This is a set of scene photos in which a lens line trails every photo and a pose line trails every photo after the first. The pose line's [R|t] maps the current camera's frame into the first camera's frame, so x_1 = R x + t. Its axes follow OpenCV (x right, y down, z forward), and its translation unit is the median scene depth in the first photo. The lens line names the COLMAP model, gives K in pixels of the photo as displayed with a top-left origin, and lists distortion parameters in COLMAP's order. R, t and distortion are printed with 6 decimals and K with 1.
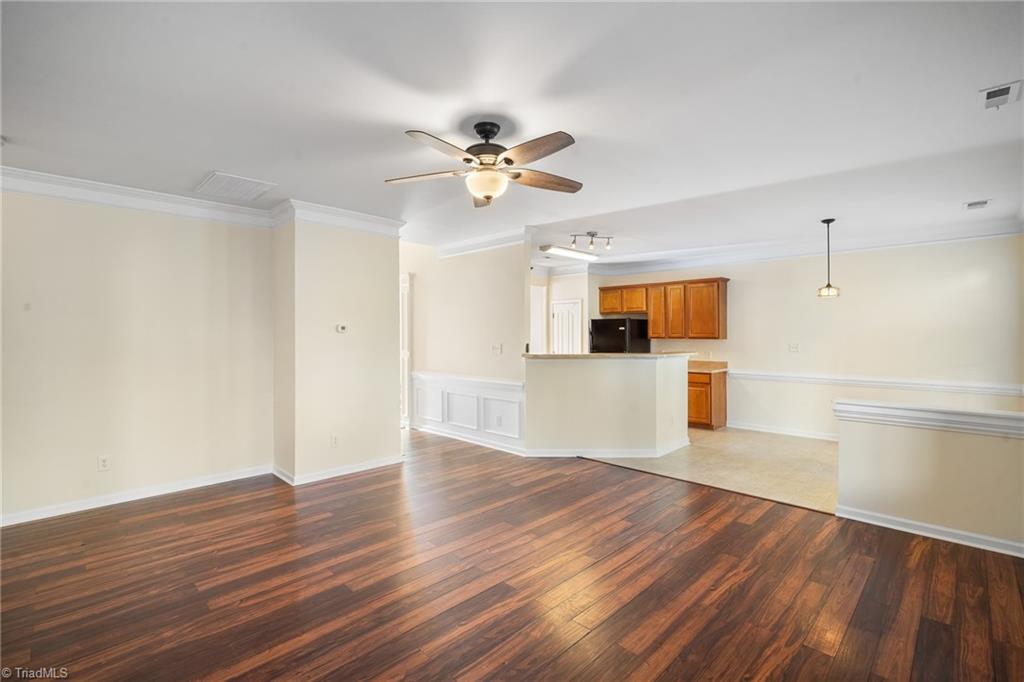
lens RADIAL K [[458.8, 0, 508.3], [0, 458.8, 335.3], [0, 0, 1]] dist [-0.018649, -0.000076]
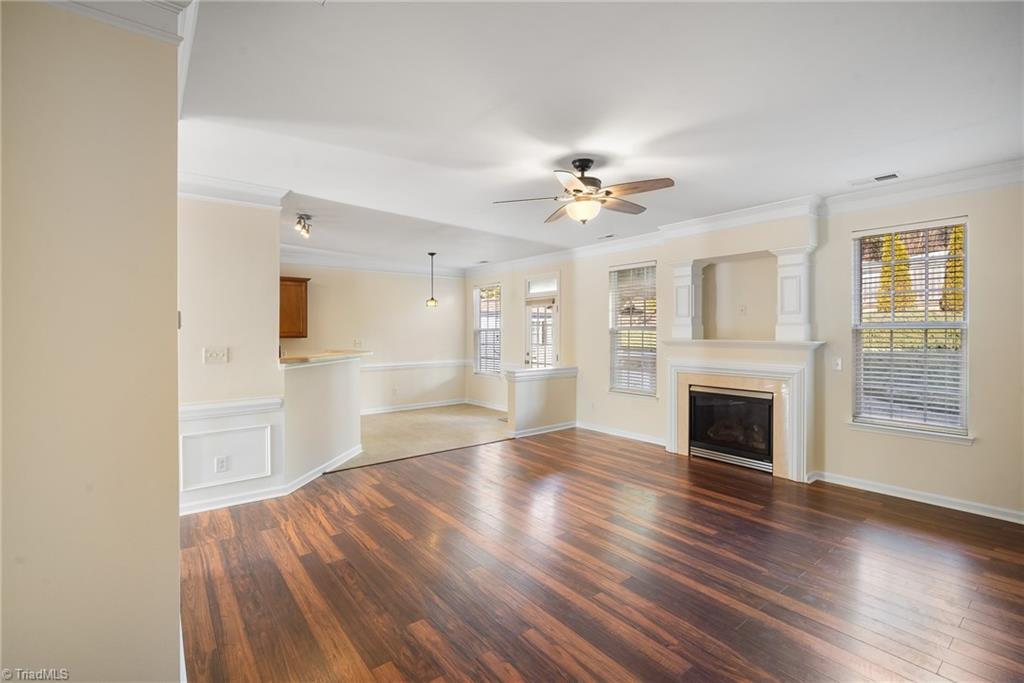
lens RADIAL K [[457.9, 0, 512.0], [0, 457.9, 341.5], [0, 0, 1]] dist [-0.006112, -0.000268]
pose [[0.118877, -0.019342, 0.992721, -0.971921], [0.005316, 0.999808, 0.018844, -0.001319], [-0.992895, 0.003037, 0.118957, 0.788136]]
